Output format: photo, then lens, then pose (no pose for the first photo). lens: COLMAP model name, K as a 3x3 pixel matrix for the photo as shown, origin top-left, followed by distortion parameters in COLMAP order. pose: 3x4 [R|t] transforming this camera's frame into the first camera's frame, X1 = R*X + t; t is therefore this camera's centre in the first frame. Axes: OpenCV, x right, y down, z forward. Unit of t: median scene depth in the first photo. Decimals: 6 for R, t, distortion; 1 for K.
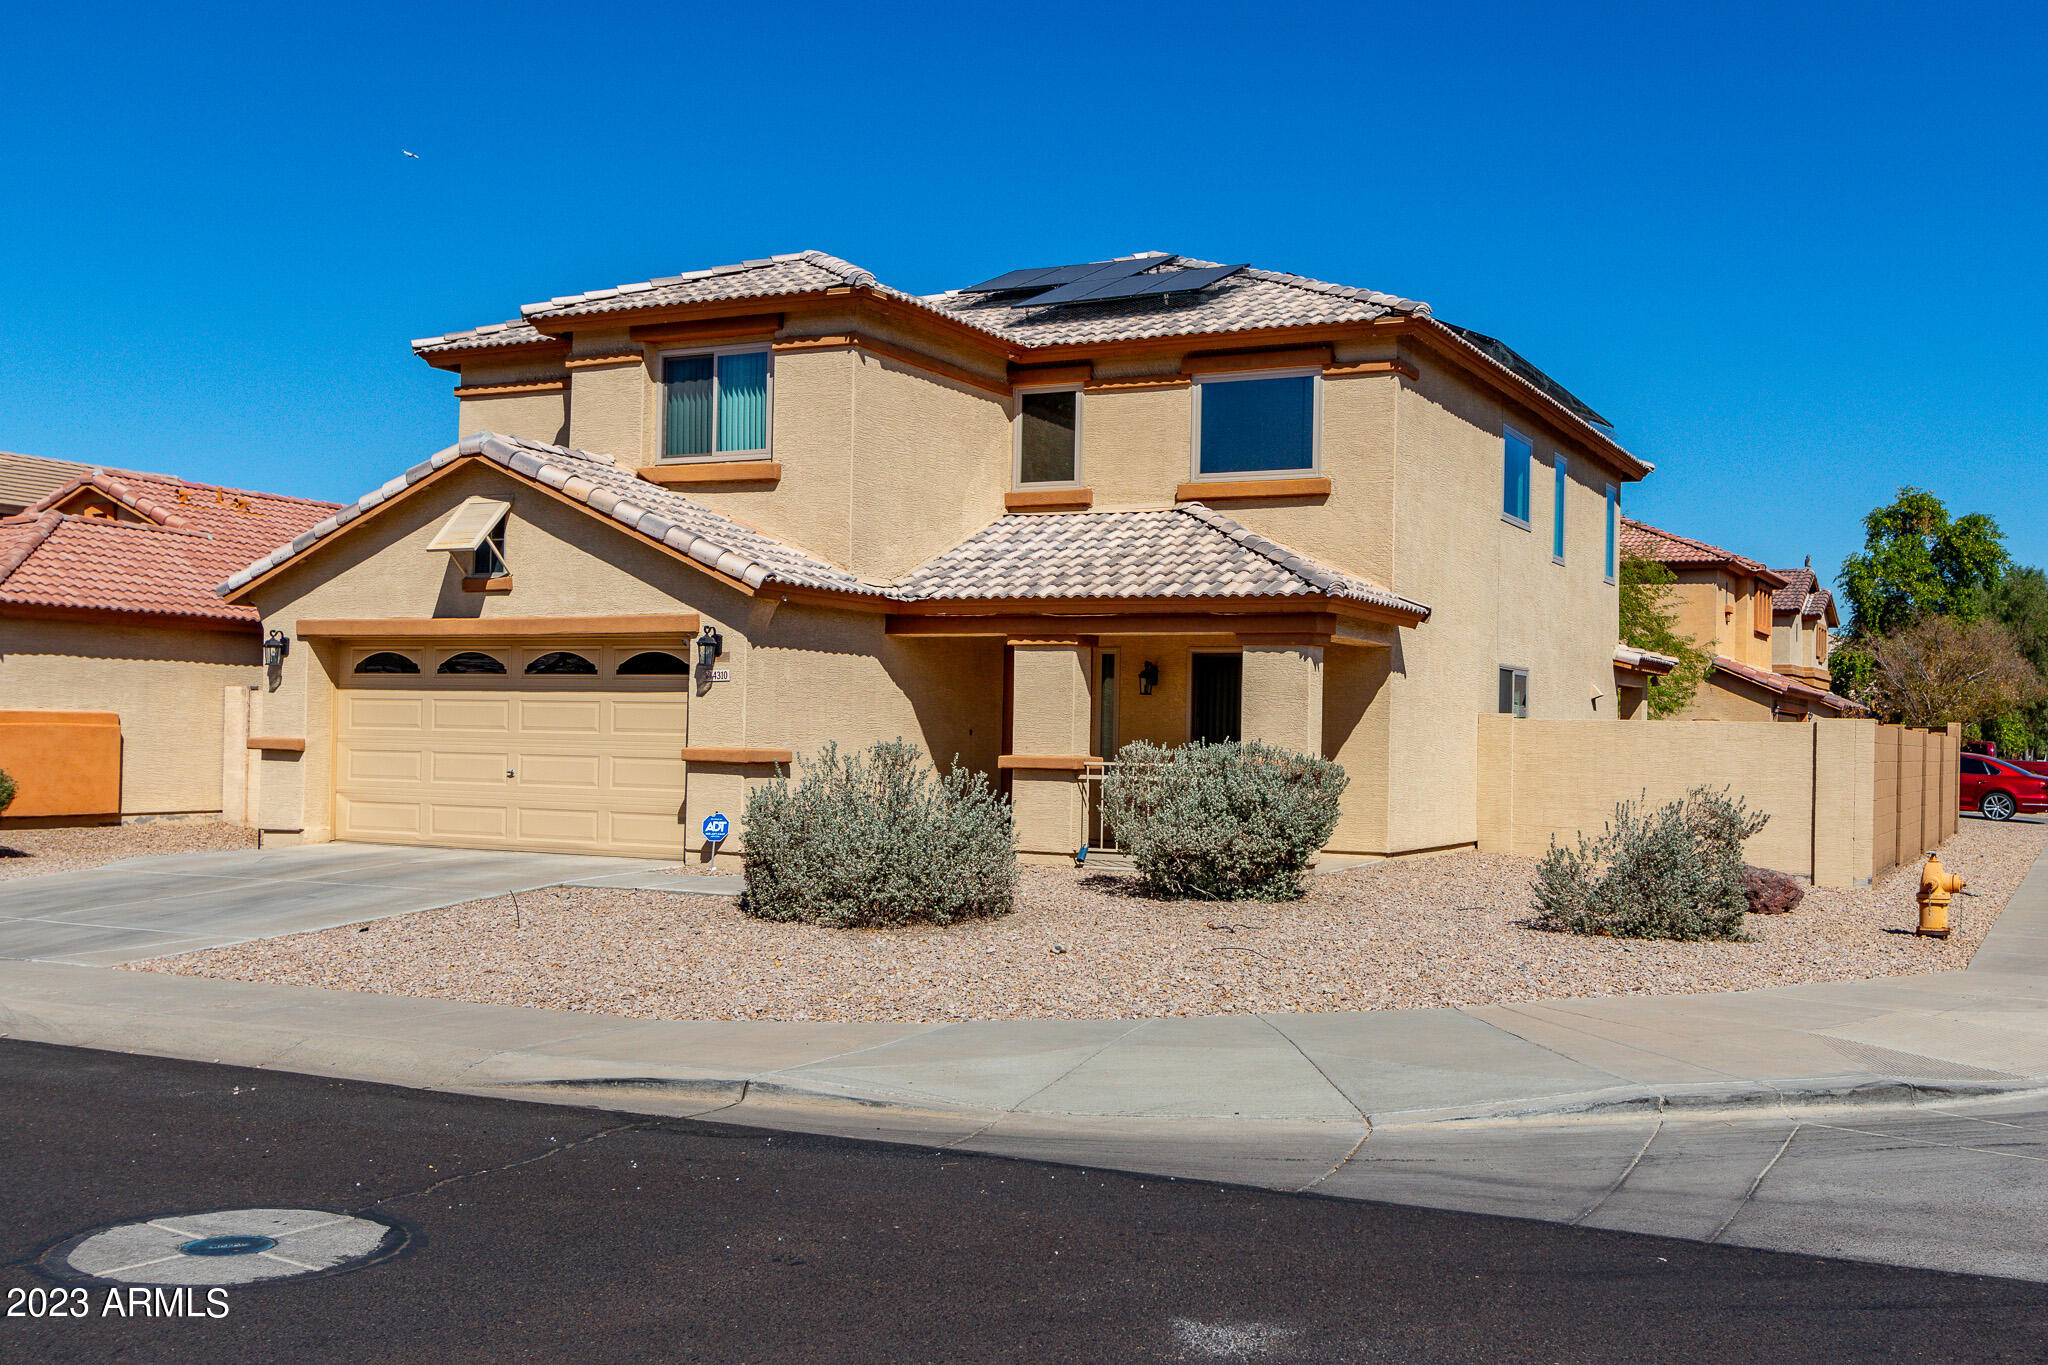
lens RADIAL K [[1924.1, 0, 1024.0], [0, 1924.1, 682.5], [0, 0, 1]] dist [-0.001894, -0.001005]
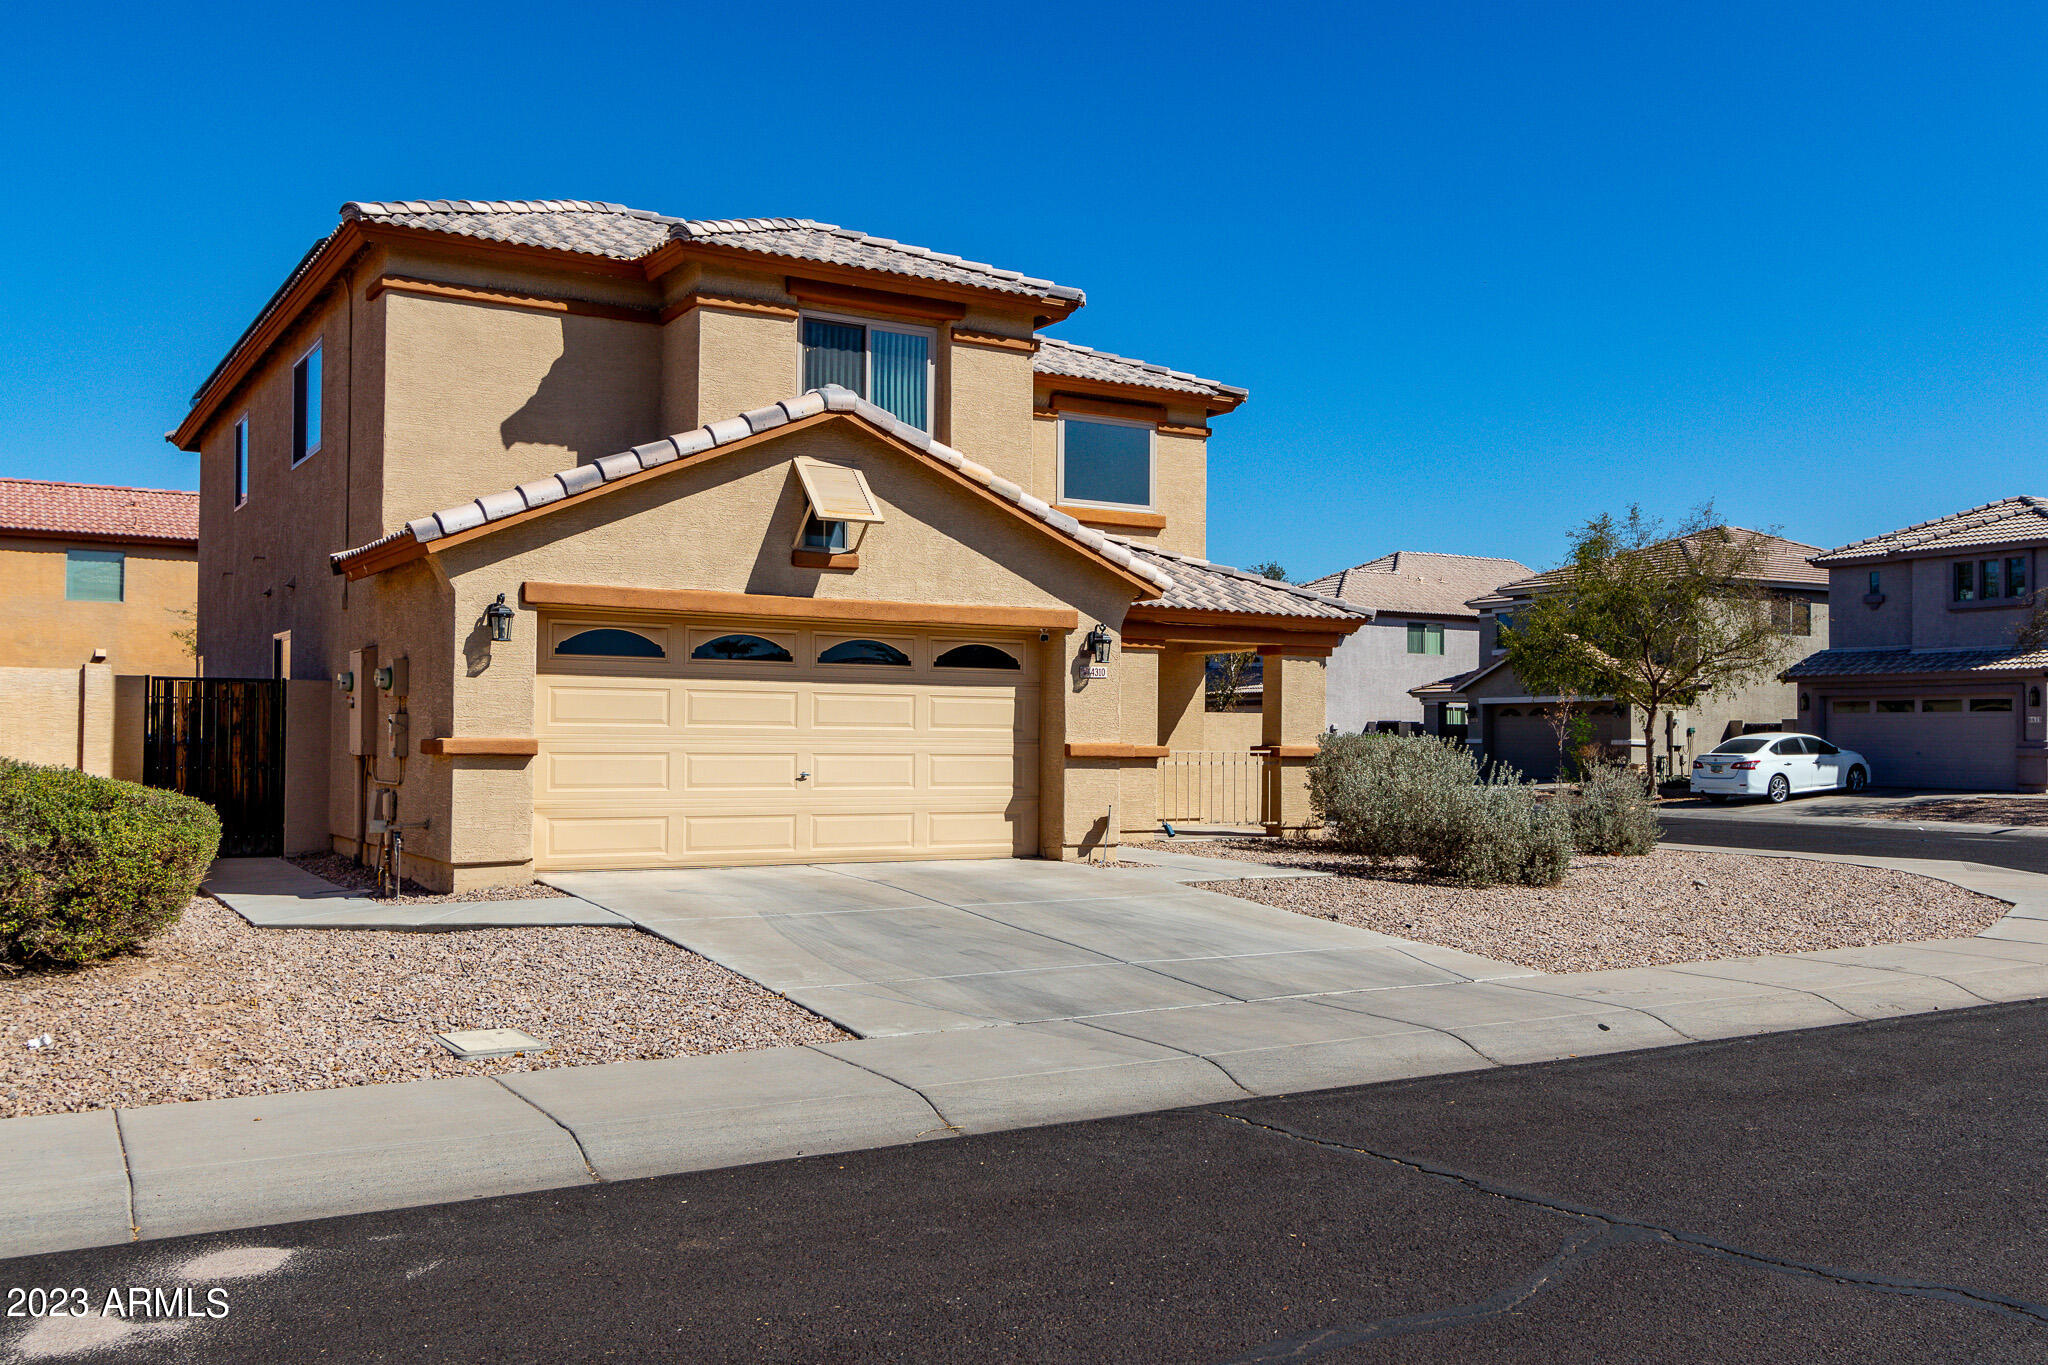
lens RADIAL K [[1825.7, 0, 1024.0], [0, 1825.7, 682.5], [0, 0, 1]] dist [0.003052, 0.002159]
pose [[0.534214, 0.012063, 0.845263, -0.926292], [-0.023841, 0.999715, 0.000800, 0.001675], [-0.845013, -0.020579, 0.534349, 0.477614]]
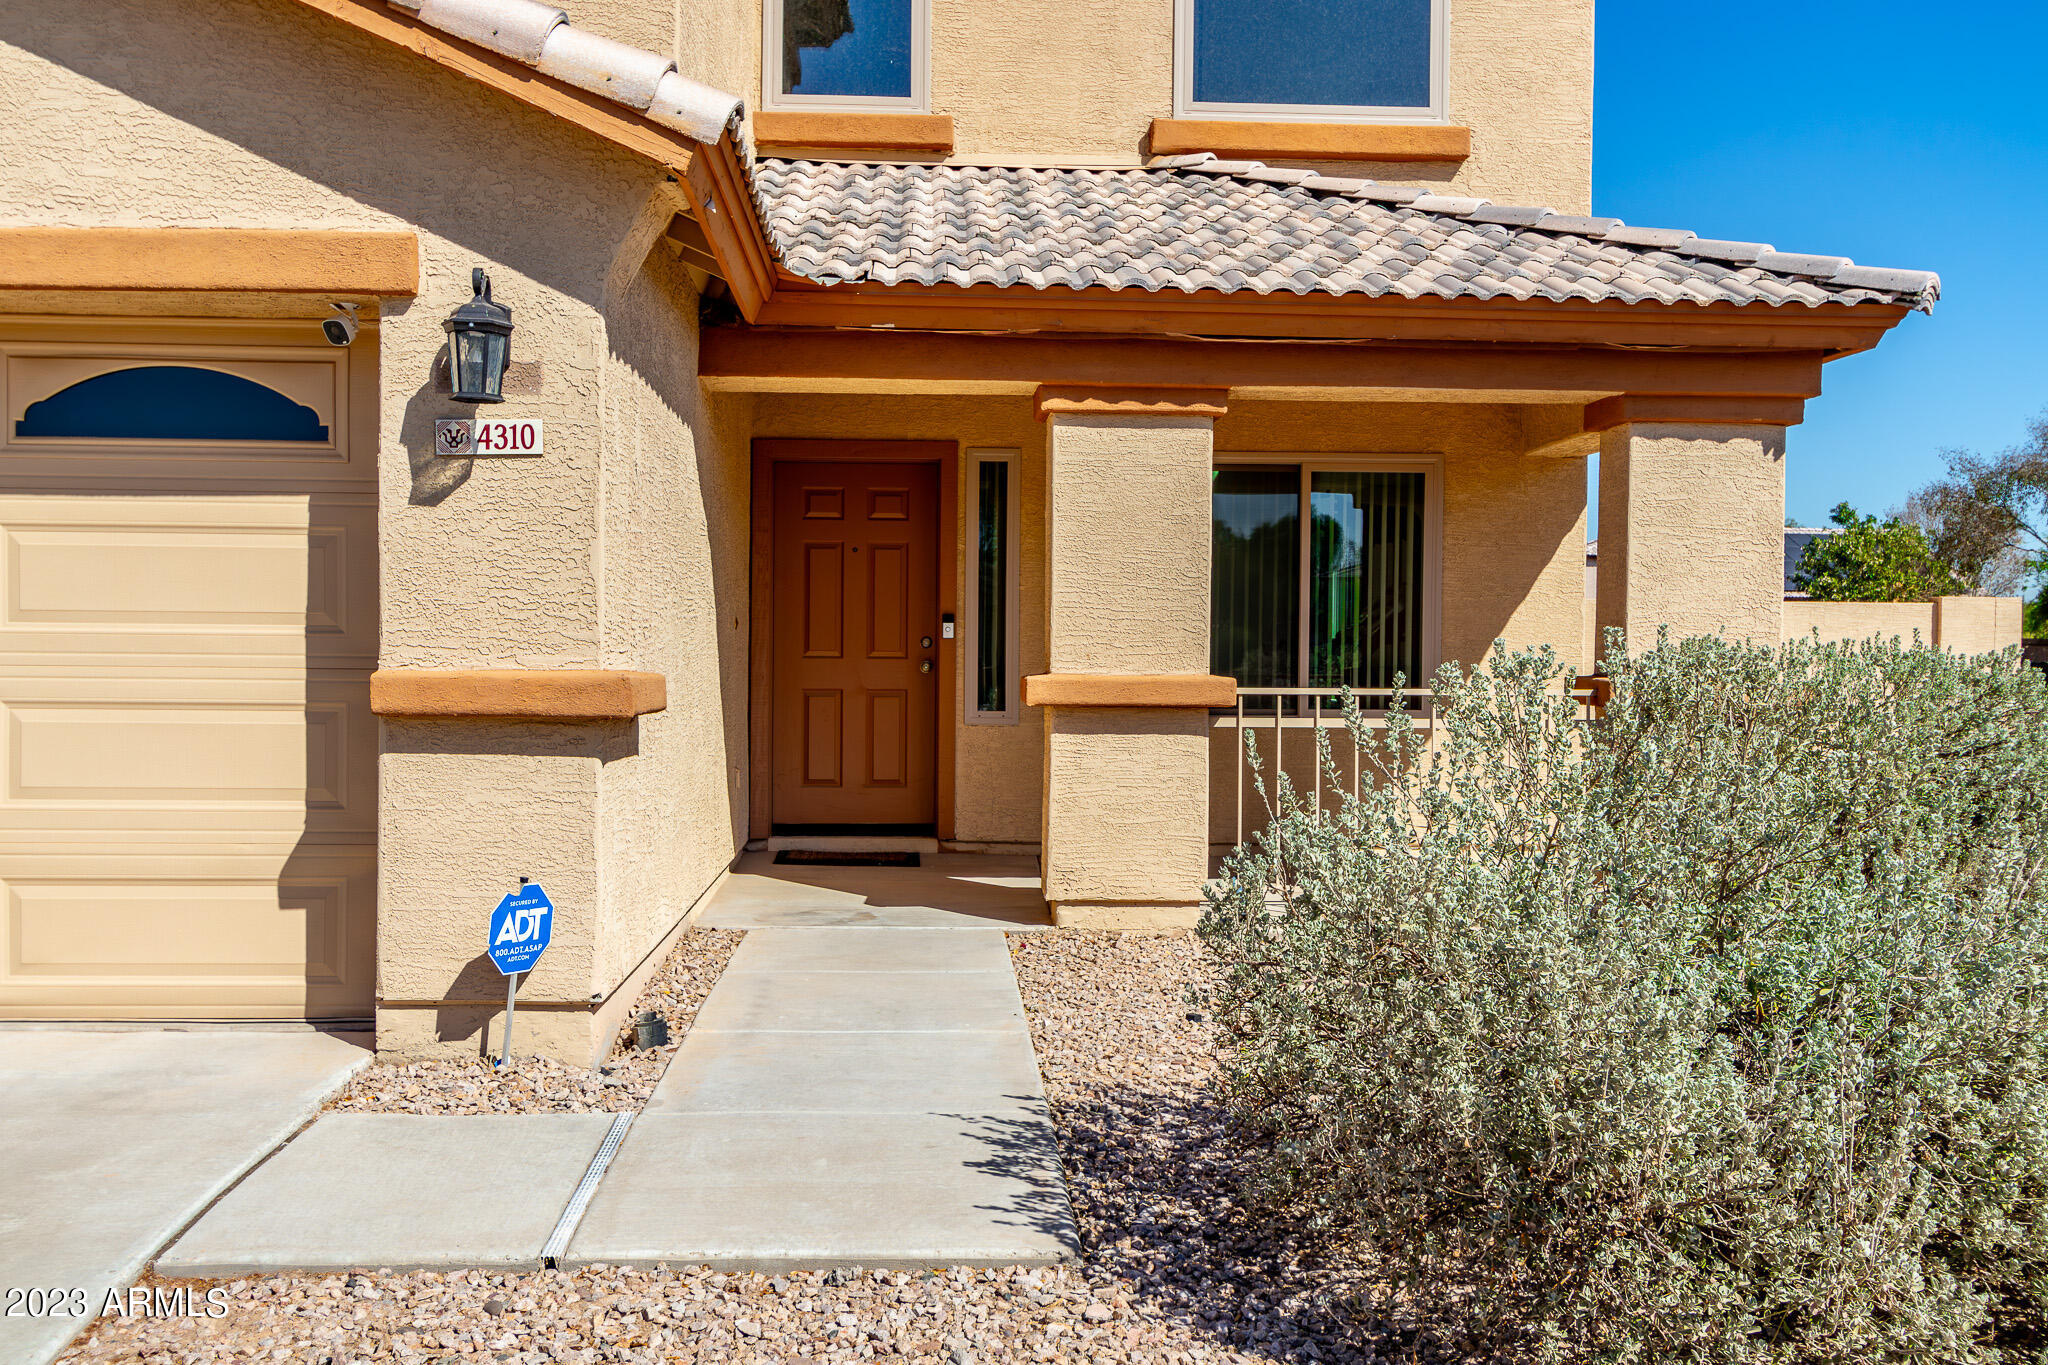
lens RADIAL K [[1969.0, 0, 1024.0], [0, 1969.0, 682.5], [0, 0, 1]] dist [0.006272, -0.001971]
pose [[0.862429, -0.020896, 0.505747, -0.229371], [-0.006006, 0.998655, 0.051503, 0.017541], [-0.506143, -0.047455, 0.861143, 0.633045]]
